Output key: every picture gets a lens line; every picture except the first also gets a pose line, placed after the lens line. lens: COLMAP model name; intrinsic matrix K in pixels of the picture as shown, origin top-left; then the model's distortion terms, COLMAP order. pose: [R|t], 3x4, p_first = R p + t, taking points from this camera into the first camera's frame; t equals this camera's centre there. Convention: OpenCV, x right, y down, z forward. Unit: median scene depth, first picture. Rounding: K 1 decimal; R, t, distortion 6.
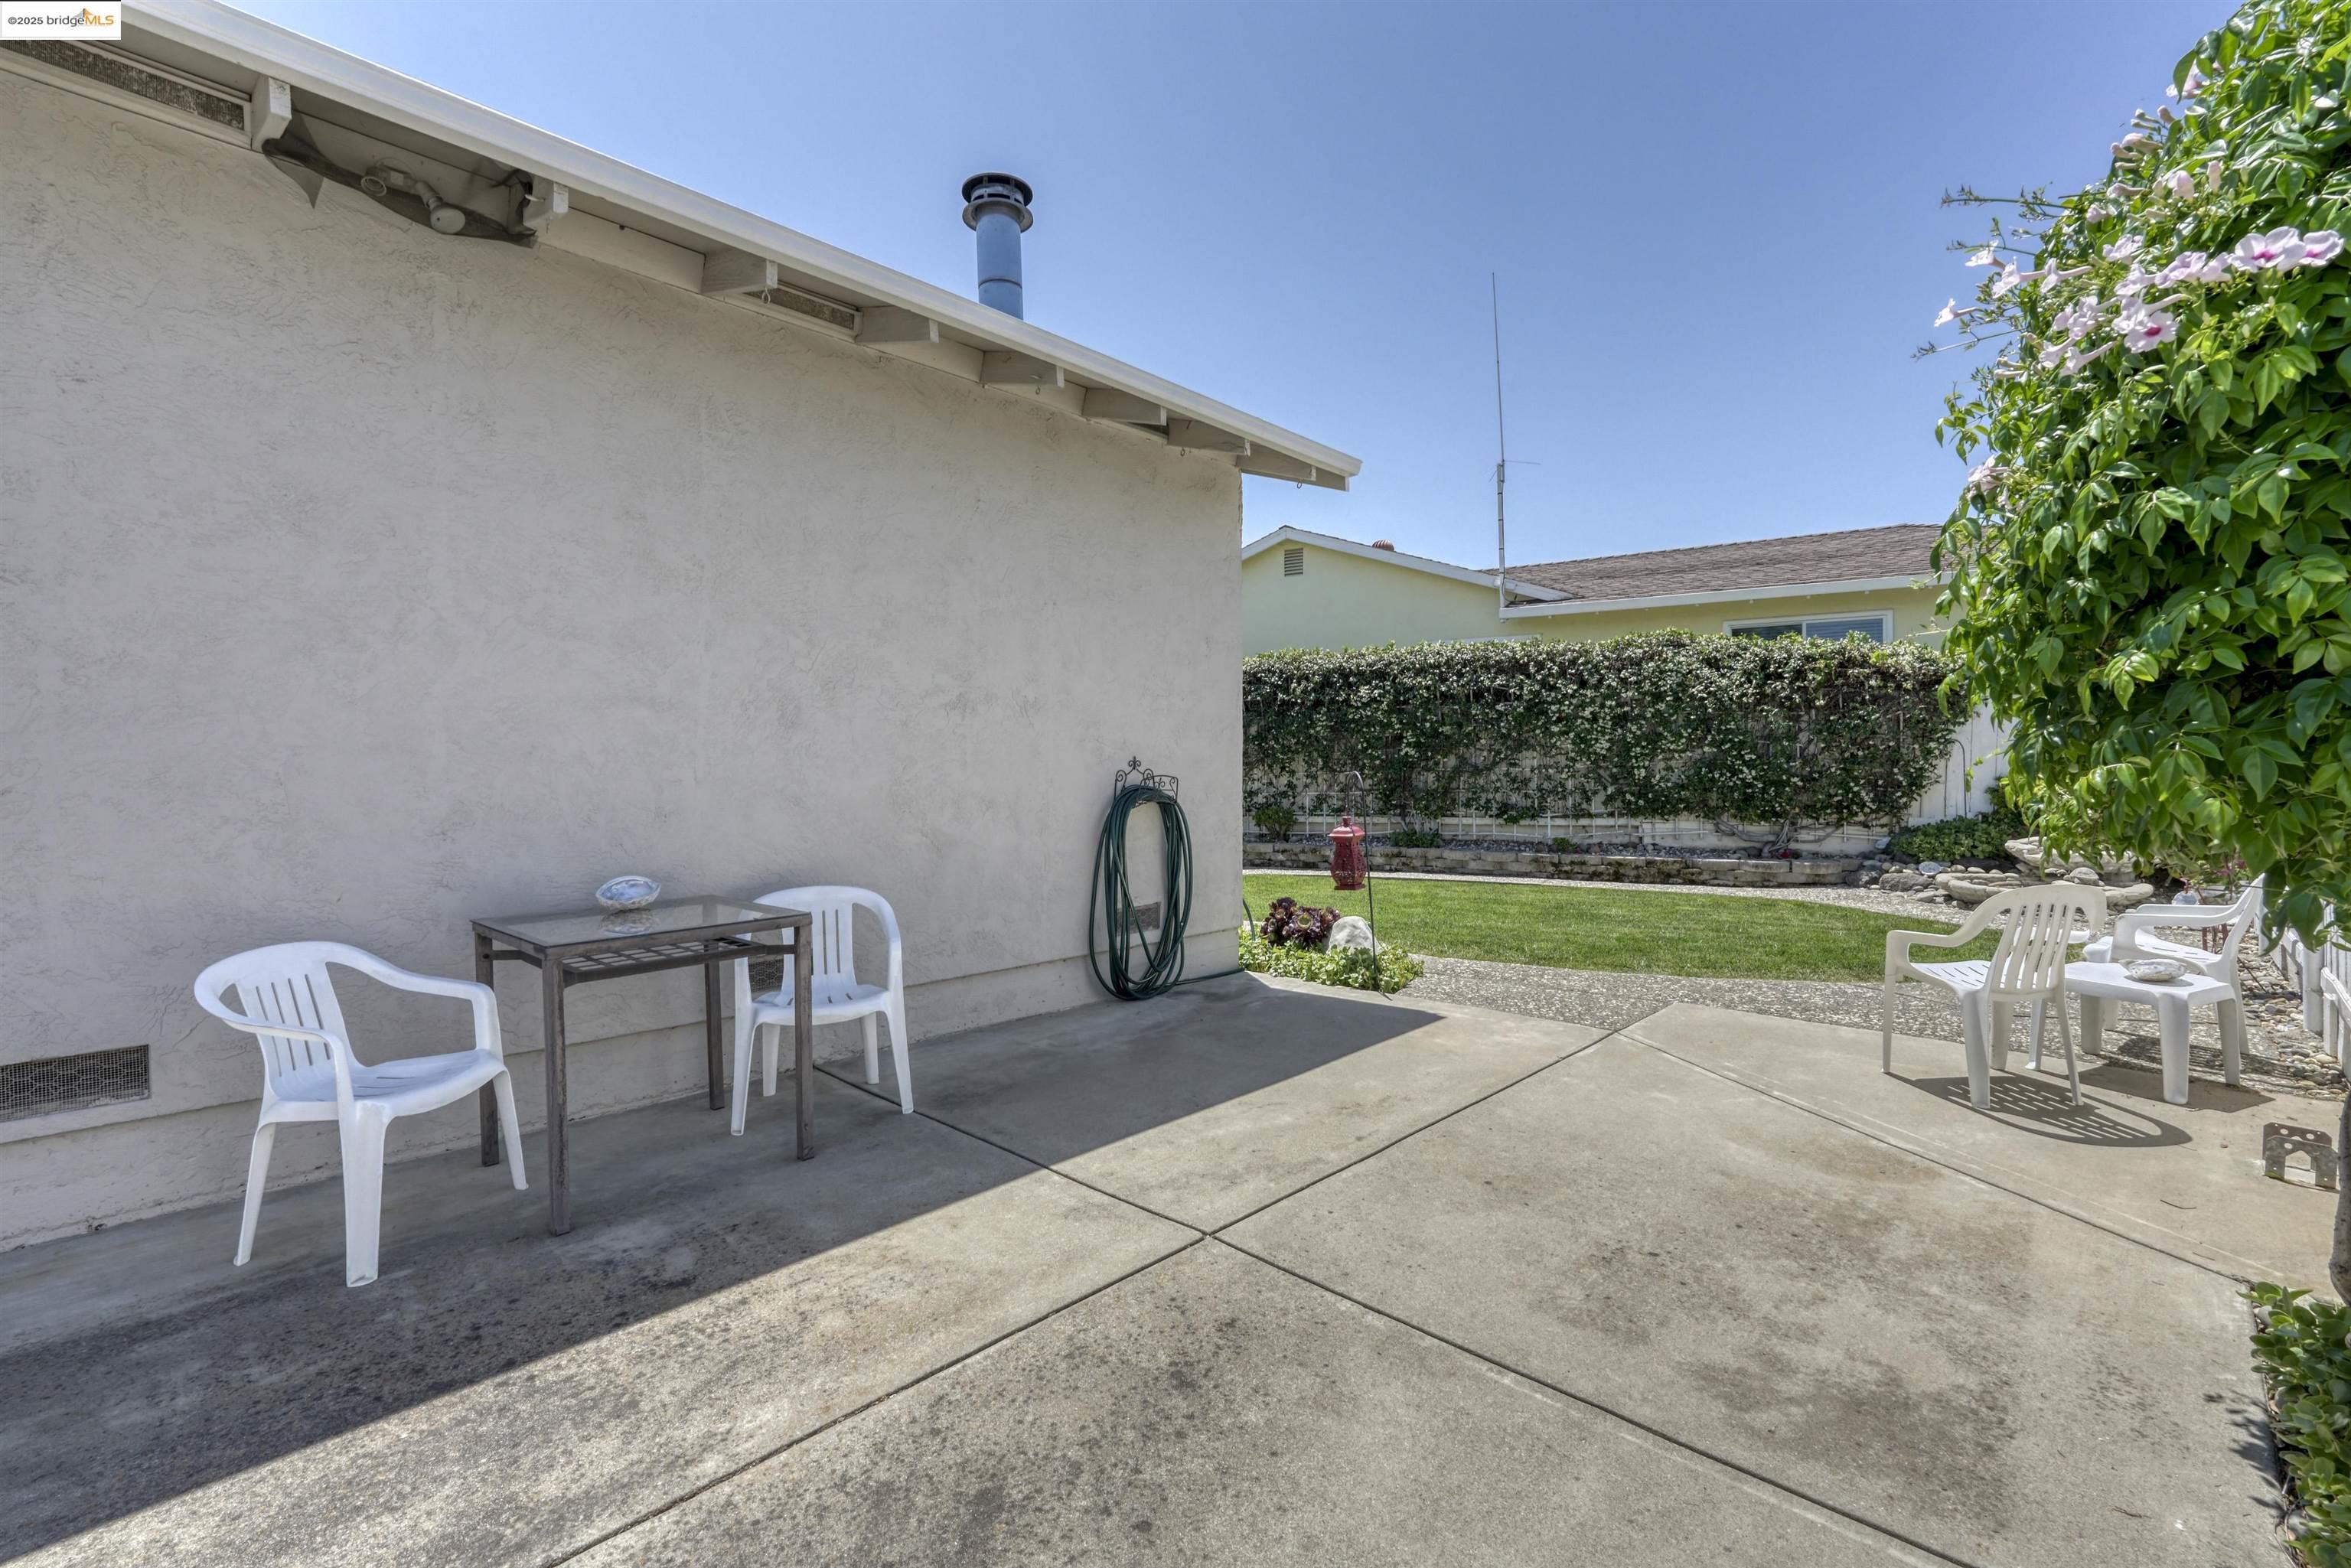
lens RADIAL K [[1074.6, 0, 1146.5], [0, 1074.6, 784.3], [0, 0, 1]] dist [0.001229, 0.000503]
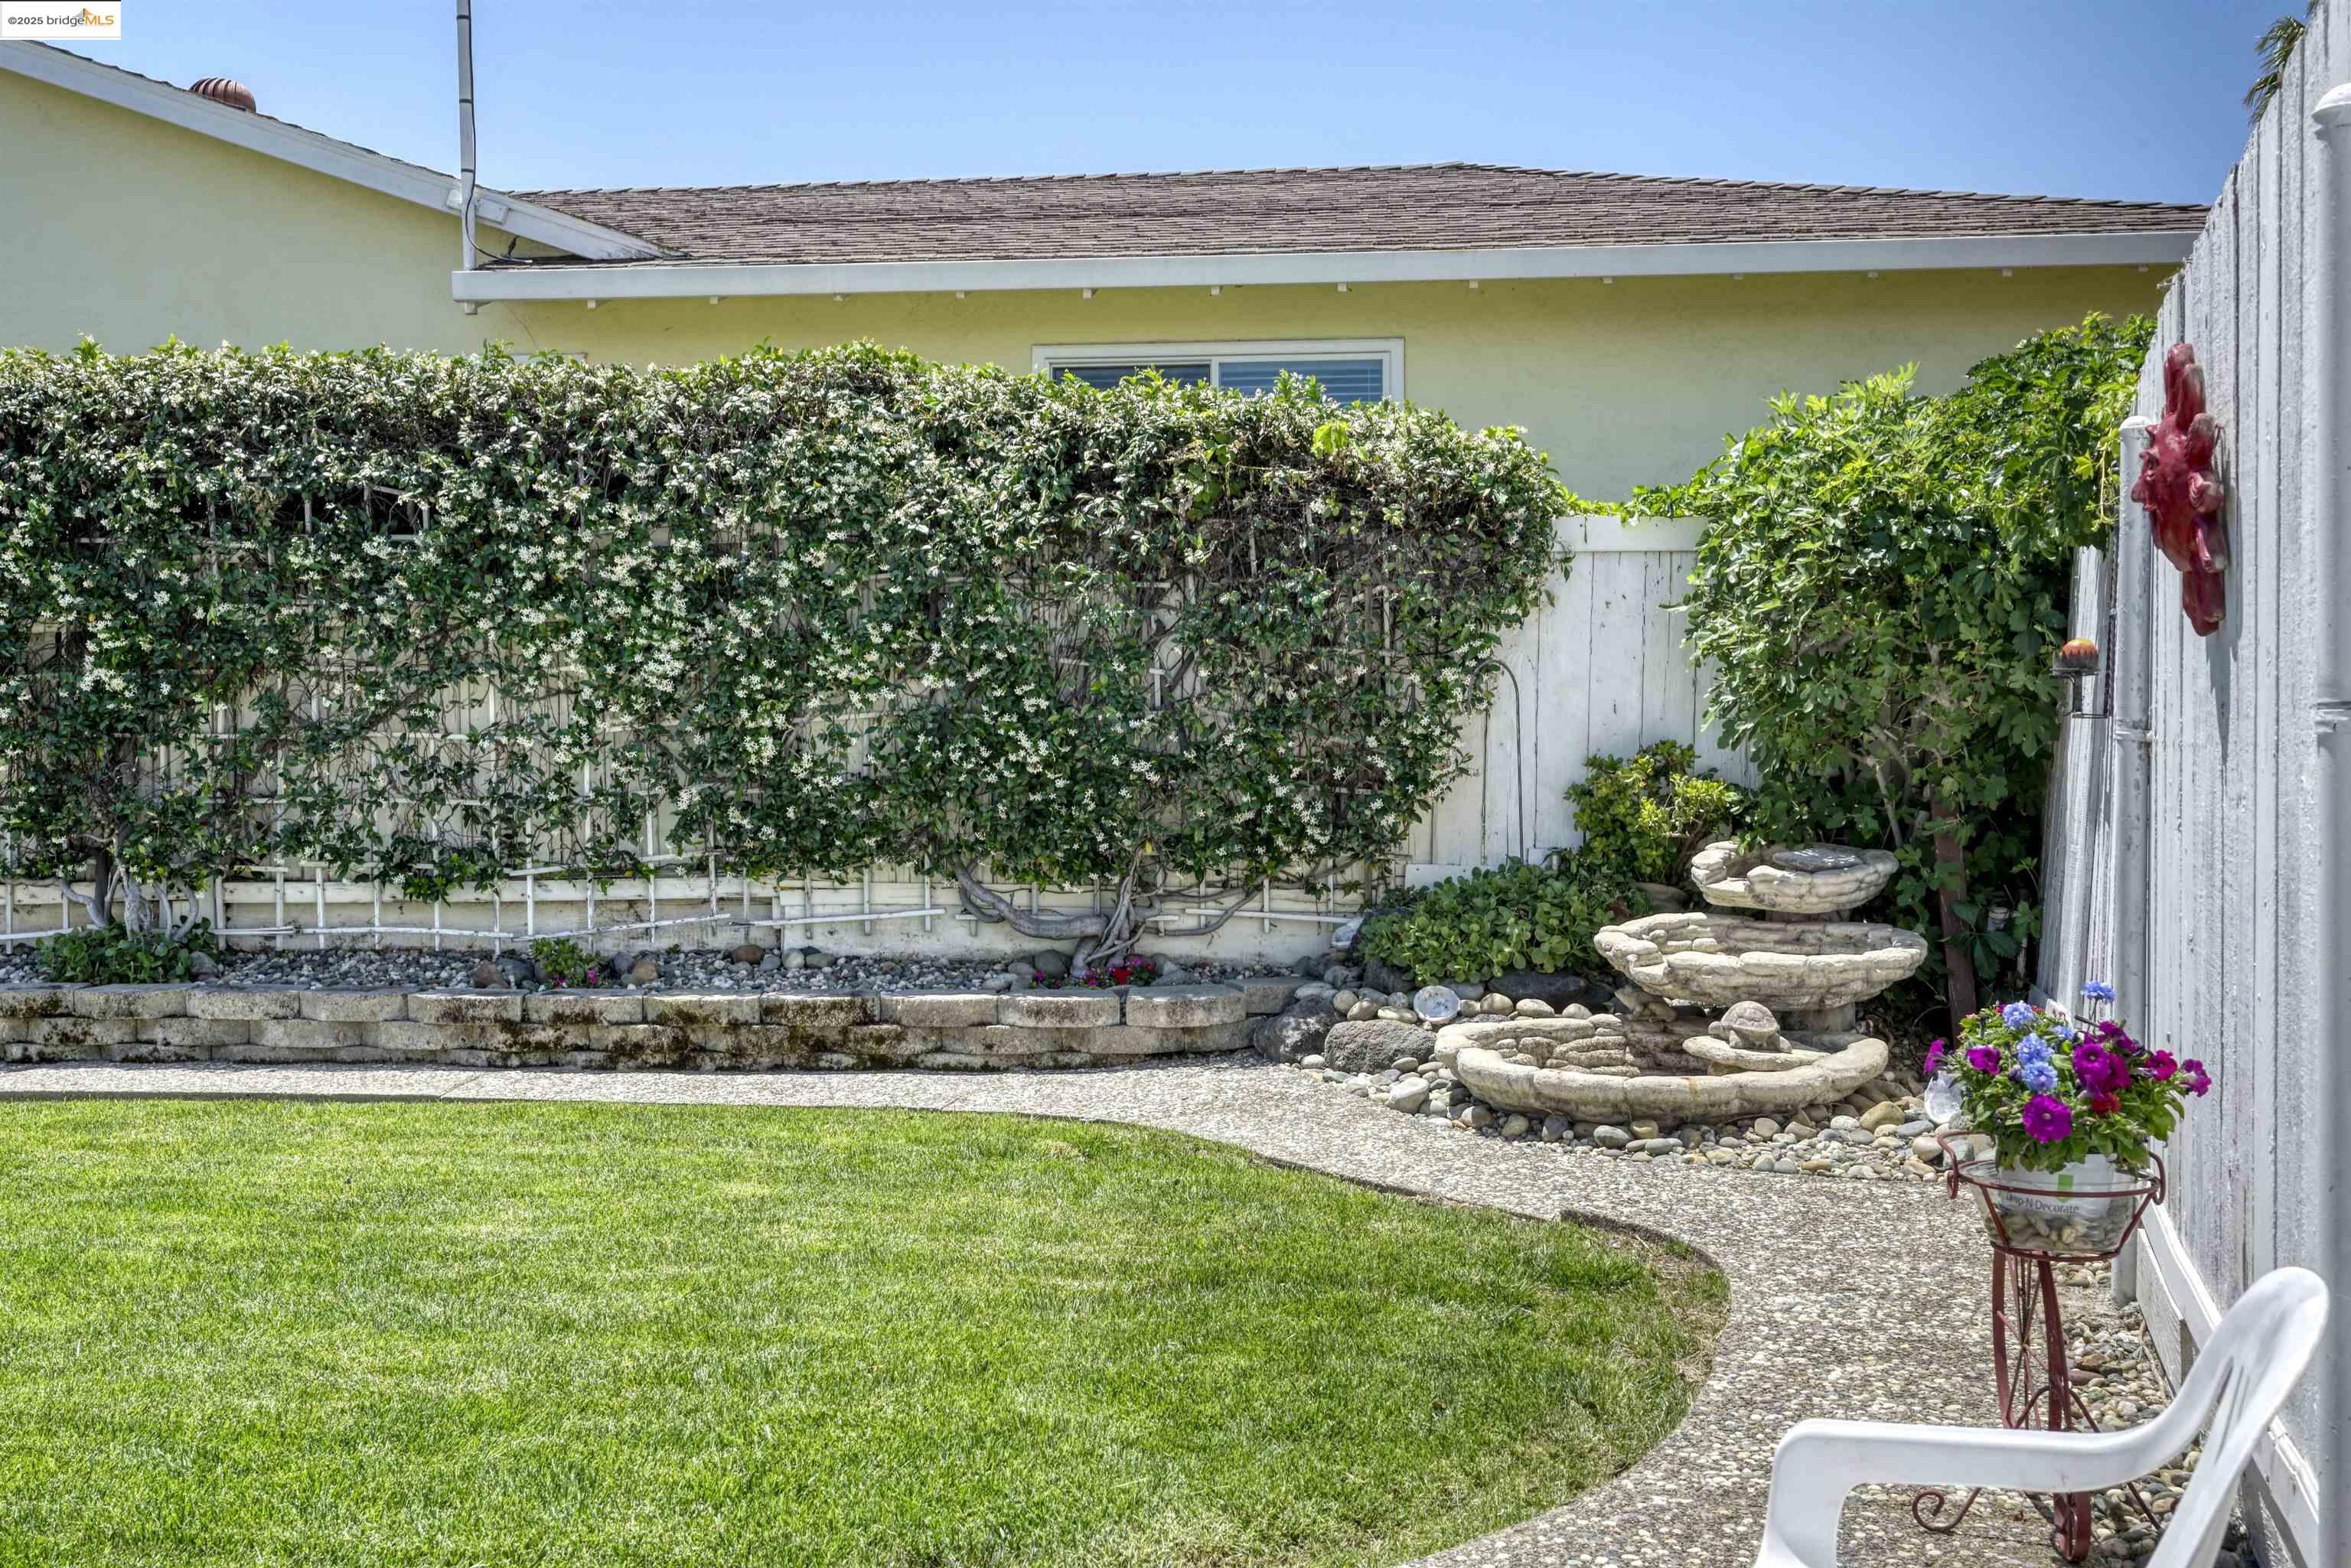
lens RADIAL K [[2369.6, 0, 1162.7], [0, 2369.6, 783.5], [0, 0, 1]] dist [0.005659, -0.011929]
pose [[0.902373, -0.009804, 0.430844, 0.238872], [0.004410, 0.999899, 0.013516, -0.008628], [-0.430933, -0.010296, 0.902325, 0.246927]]
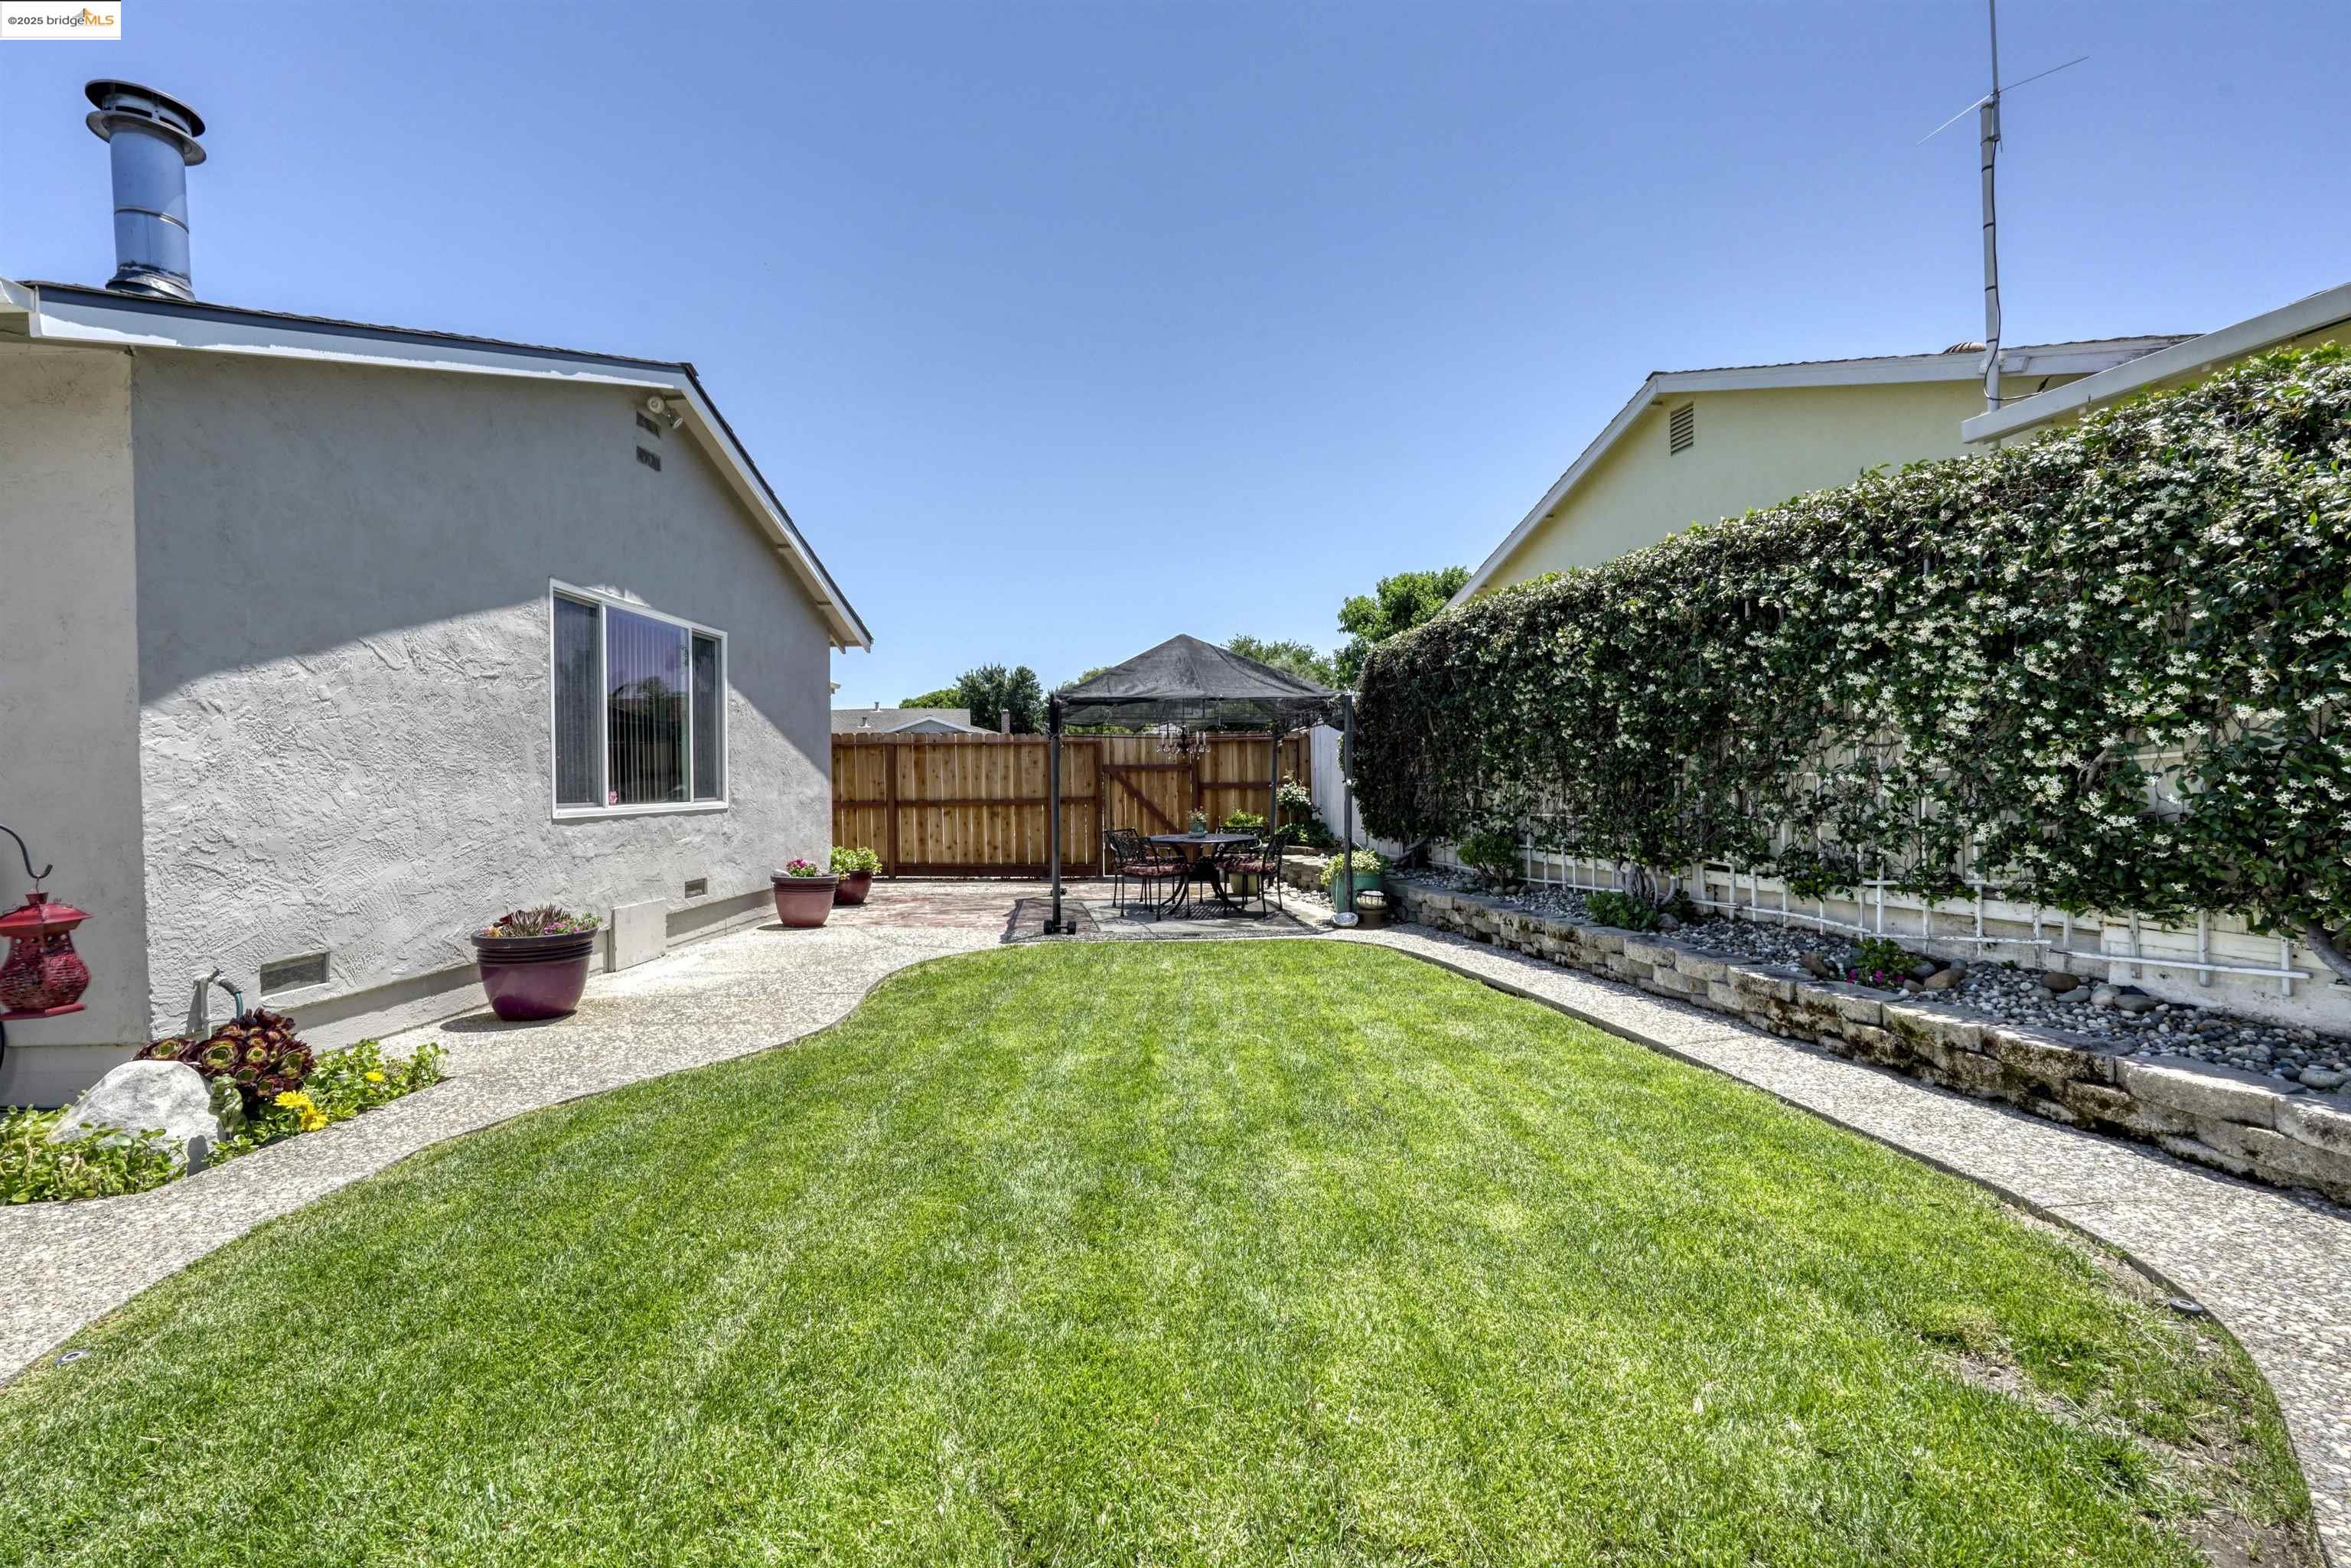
lens RADIAL K [[1029.7, 0, 1174.1], [0, 1029.7, 780.6], [0, 0, 1]] dist [-0.005122, 0.000078]
pose [[0.657600, -0.002963, -0.753361, 0.509145], [0.005559, 0.999984, 0.000920, -0.014020], [0.753347, -0.004793, 0.657606, 0.537992]]
